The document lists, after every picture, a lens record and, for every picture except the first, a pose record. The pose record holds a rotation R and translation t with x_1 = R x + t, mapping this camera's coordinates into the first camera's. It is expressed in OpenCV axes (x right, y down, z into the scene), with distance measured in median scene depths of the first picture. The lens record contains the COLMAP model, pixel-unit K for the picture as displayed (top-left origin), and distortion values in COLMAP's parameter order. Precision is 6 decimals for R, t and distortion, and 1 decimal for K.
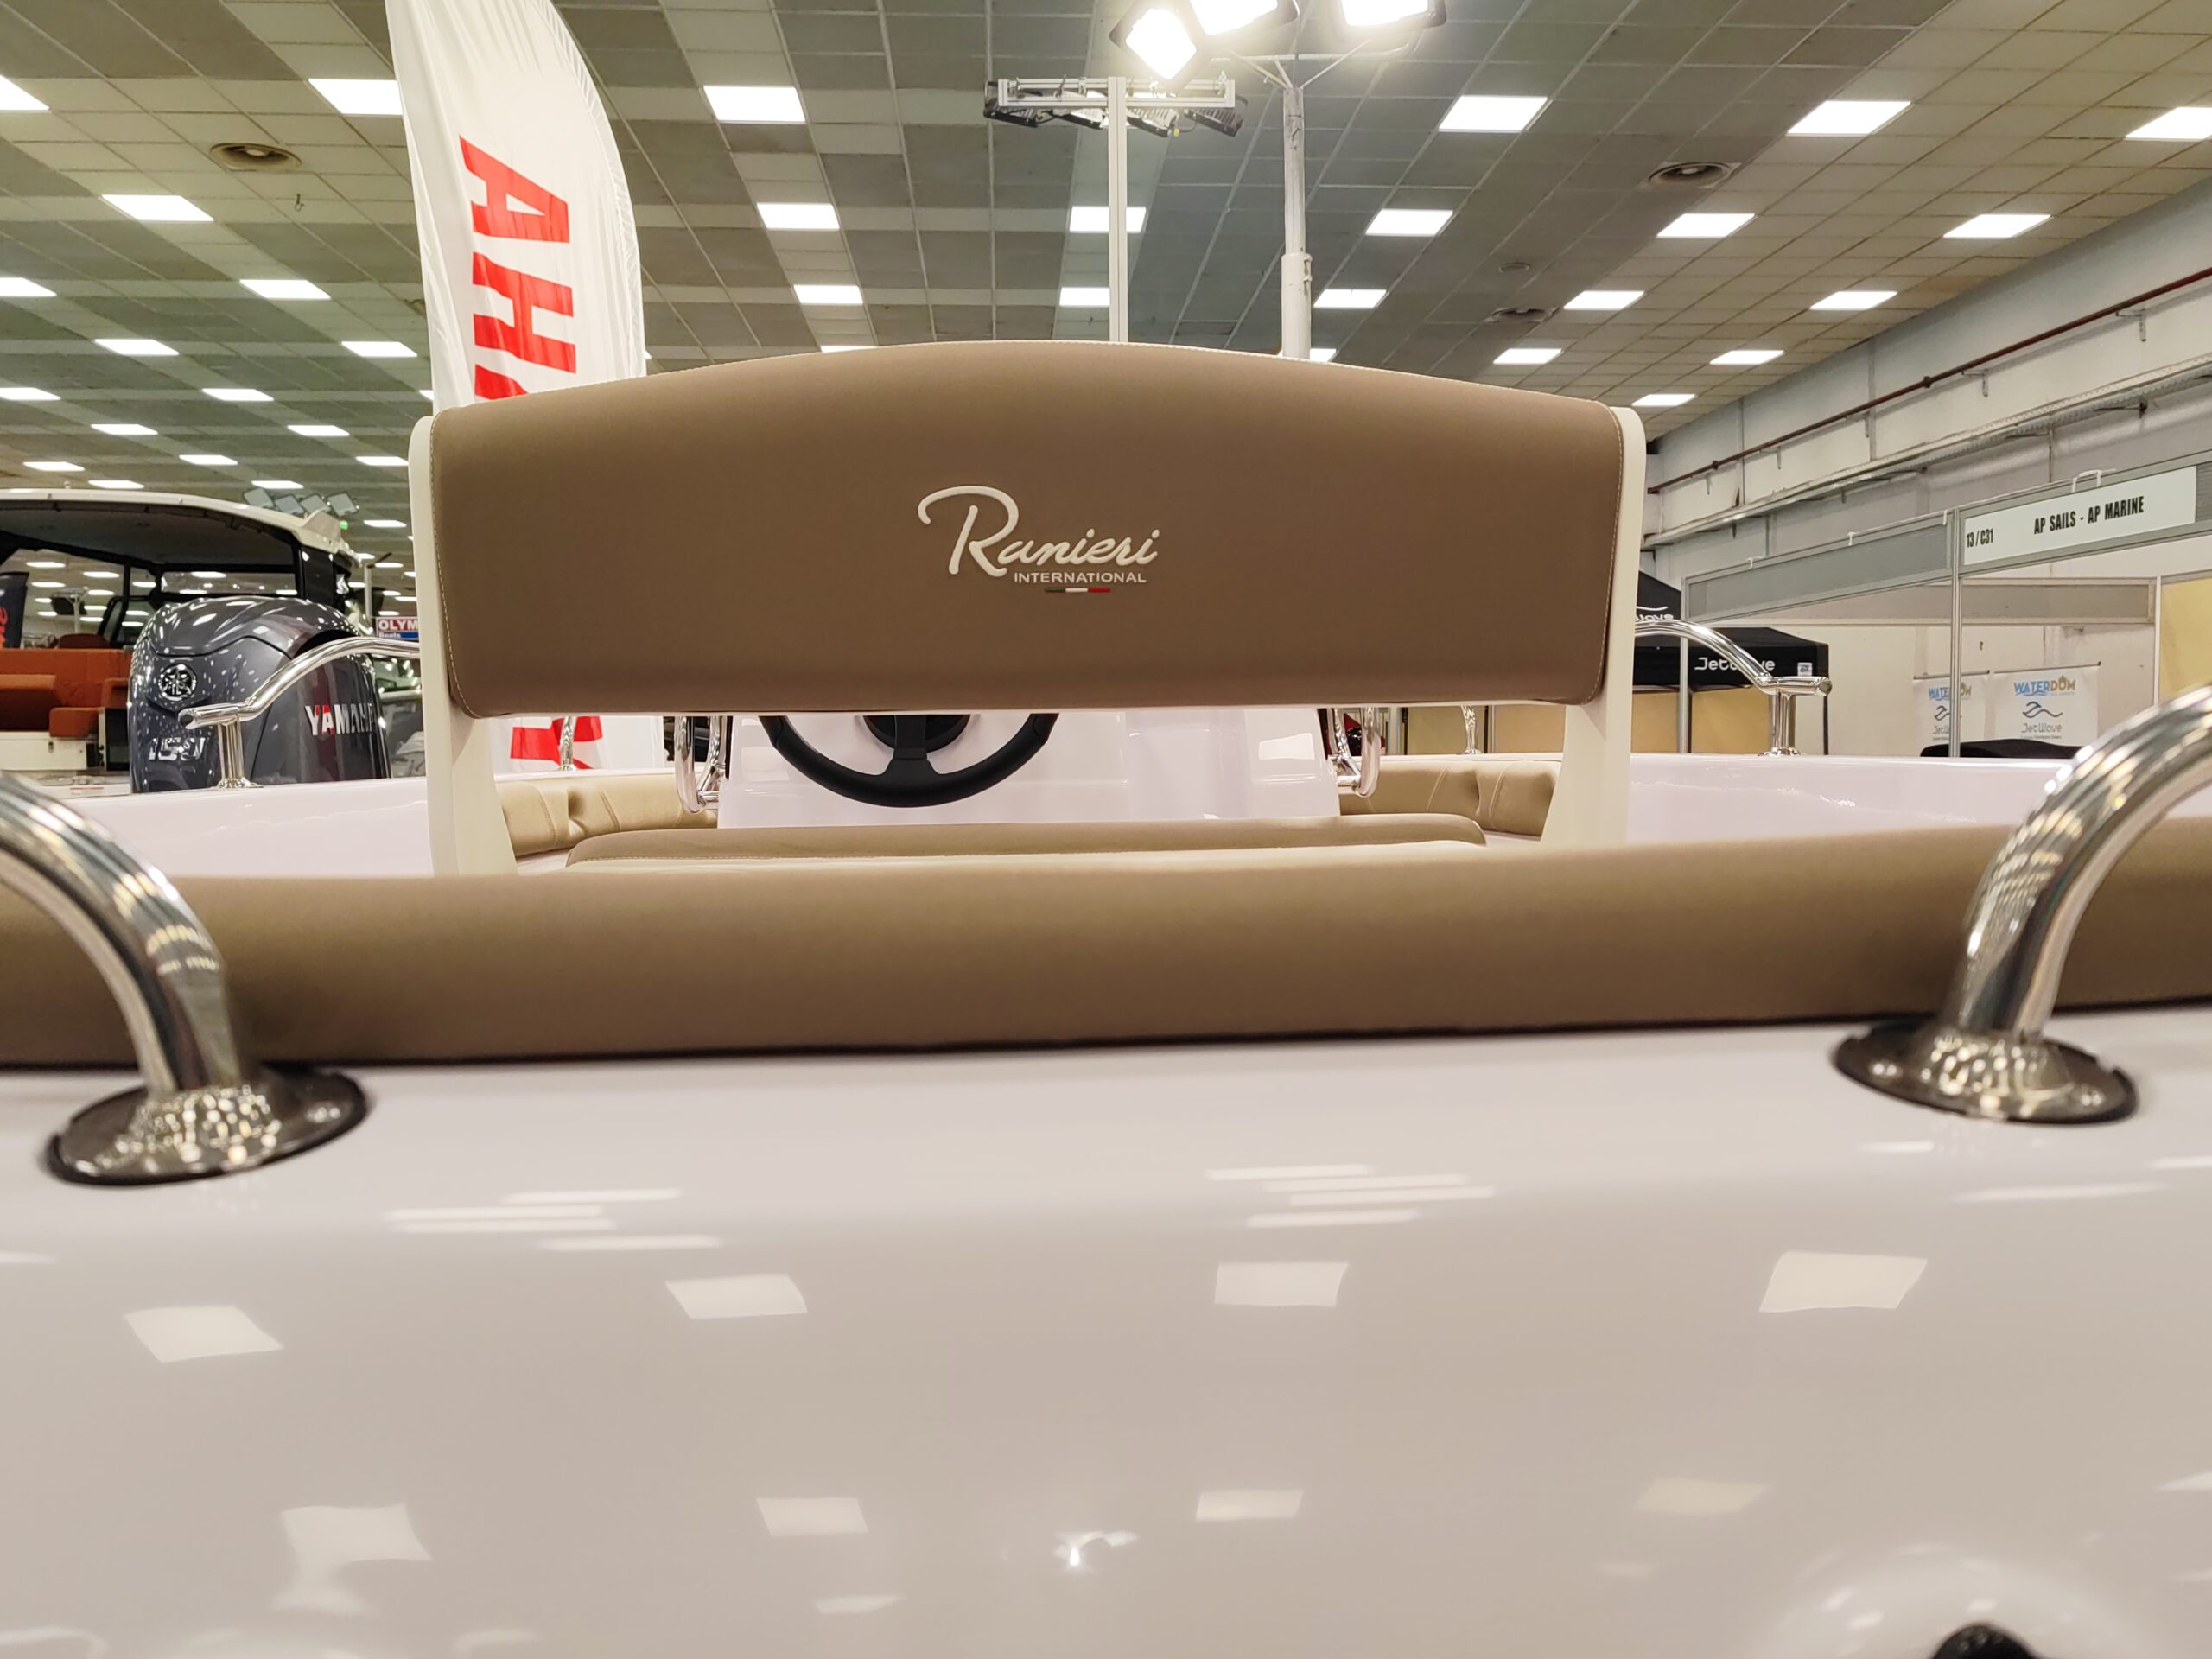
lens RADIAL K [[1774.9, 0, 1092.6], [0, 1774.9, 827.5], [0, 0, 1]] dist [0.038368, -0.054470]
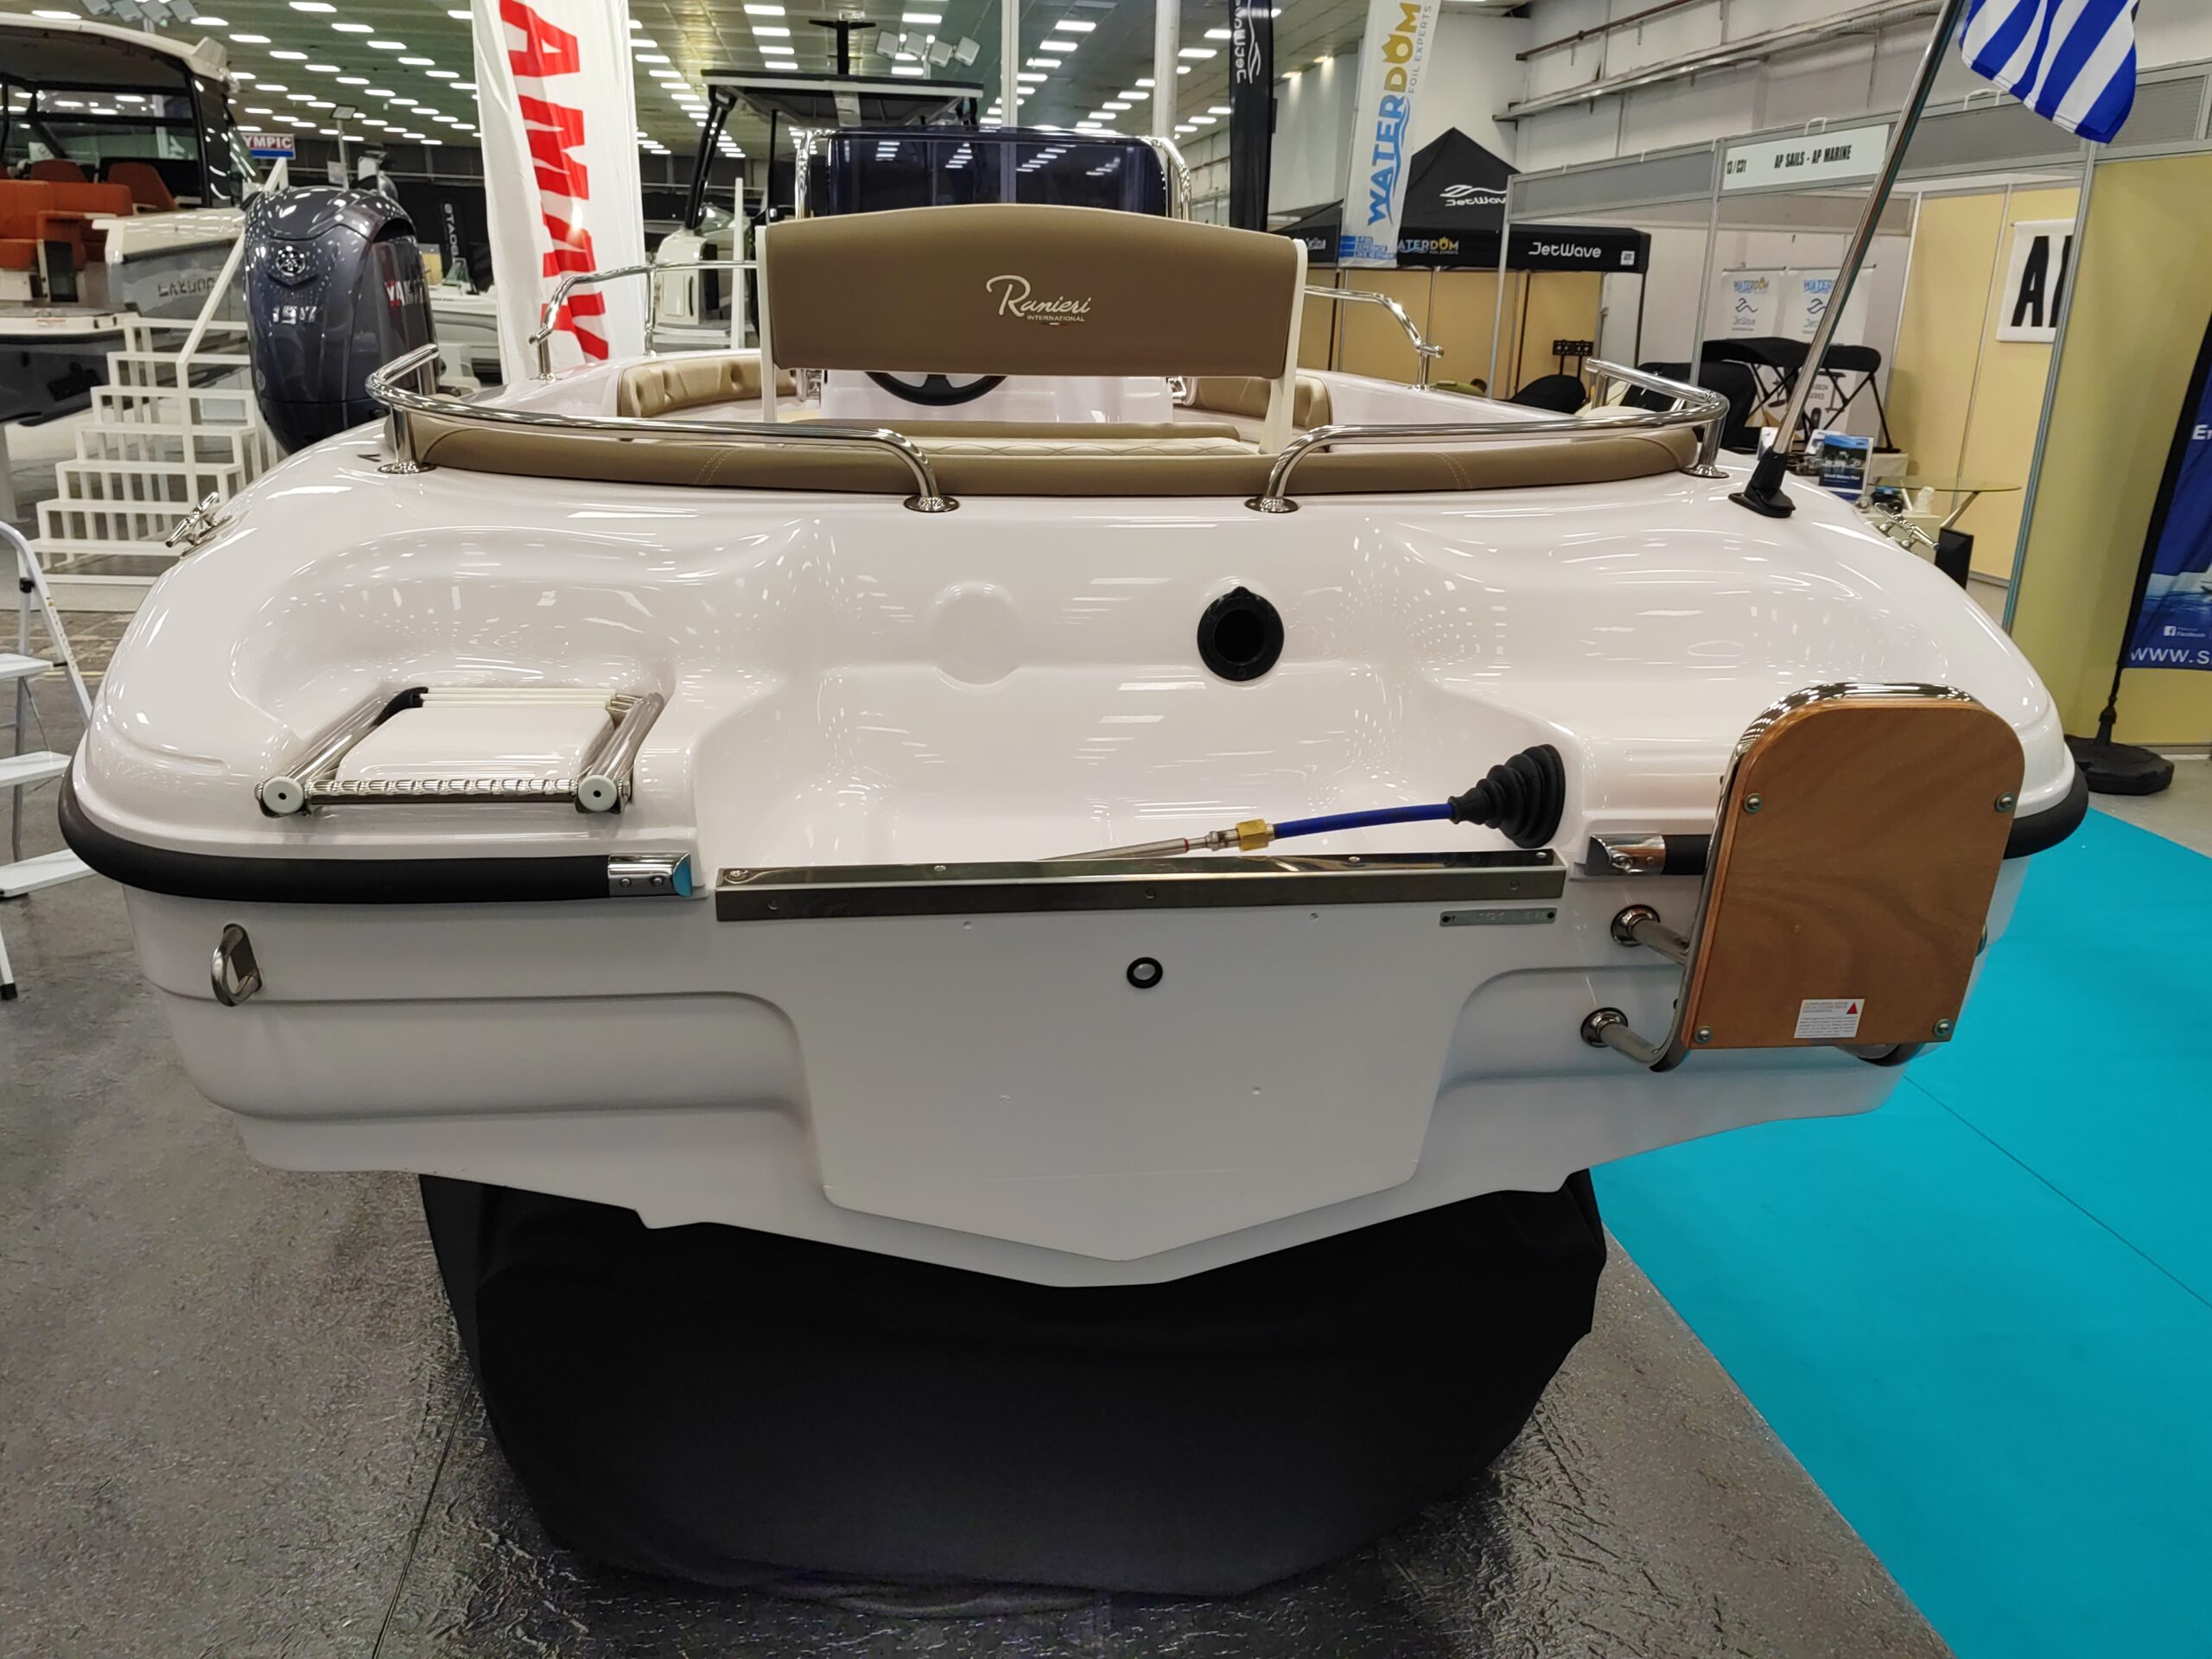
lens RADIAL K [[1774.9, 0, 1098.5], [0, 1774.9, 823.8], [0, 0, 1]] dist [0.038368, -0.054470]
pose [[0.996096, 0.013128, 0.087293, -0.013472], [-0.033854, 0.970081, 0.240411, -0.005794], [-0.081526, -0.242428, 0.966738, -0.129218]]
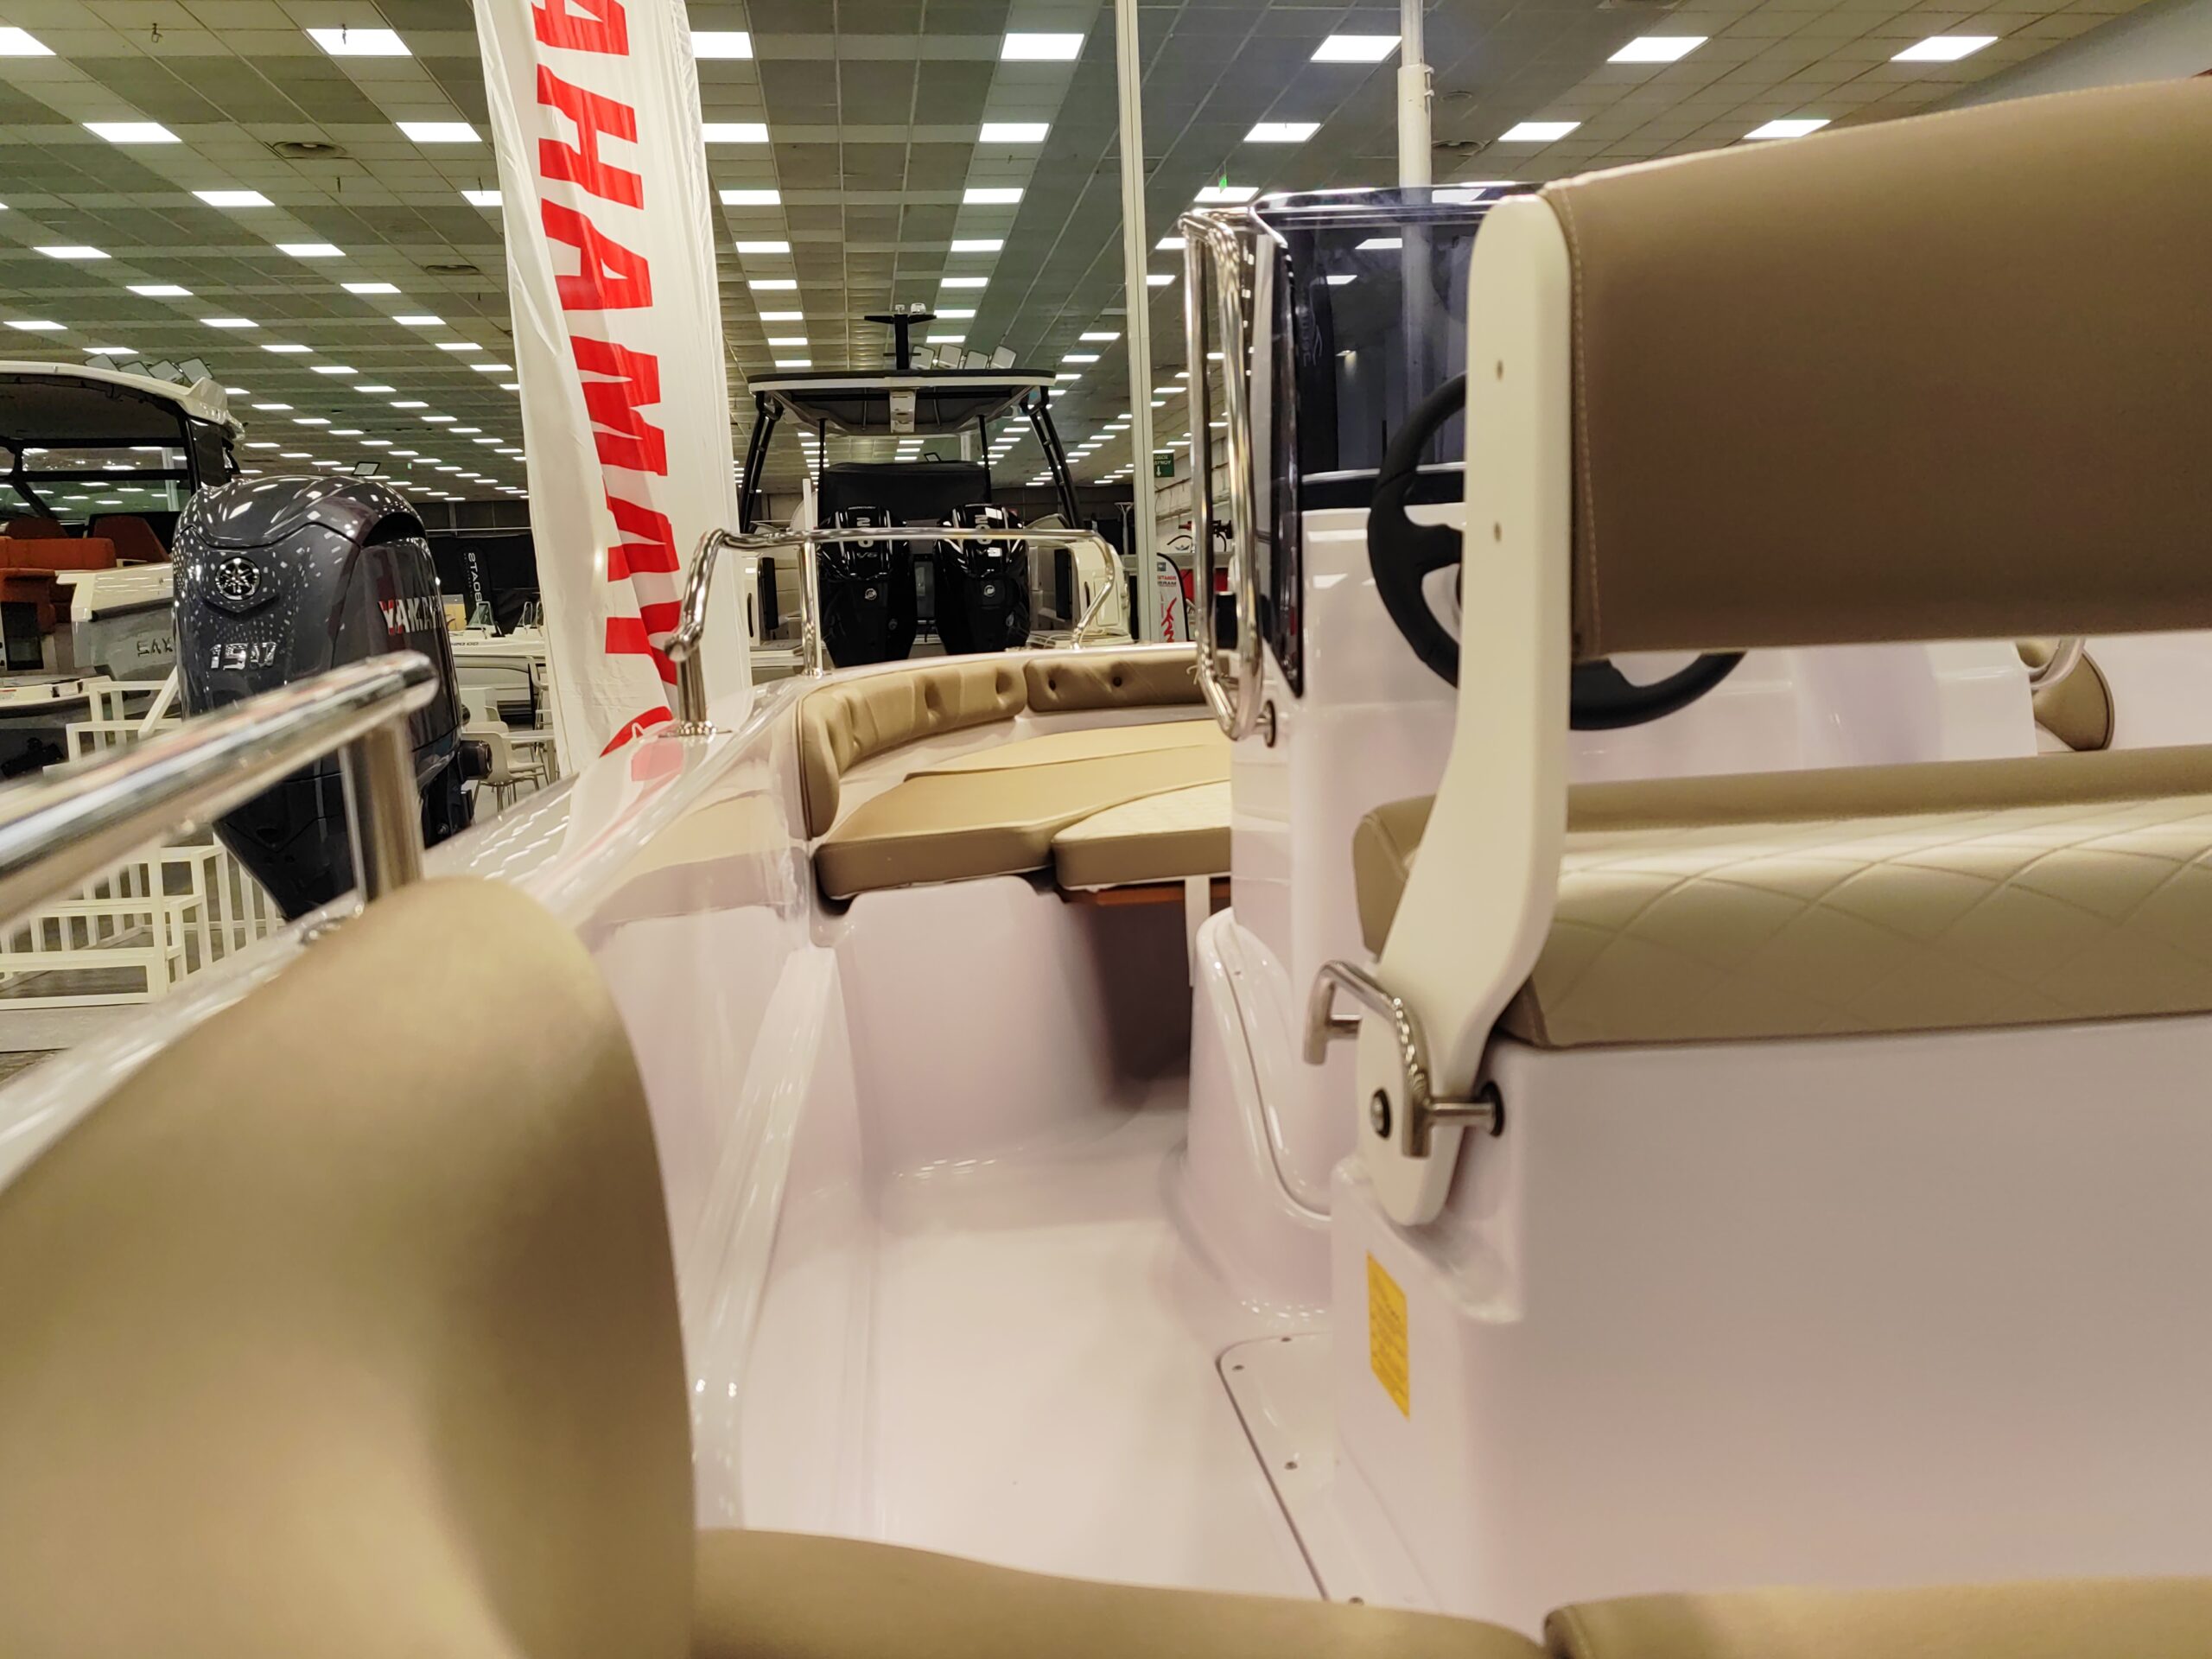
lens RADIAL K [[1774.9, 0, 1102.0], [0, 1774.9, 816.9], [0, 0, 1]] dist [0.038368, -0.054470]
pose [[0.996093, -0.039831, 0.078821, -0.056698], [0.033894, 0.996586, 0.075279, -0.005888], [-0.081550, -0.072313, 0.994042, 0.034226]]
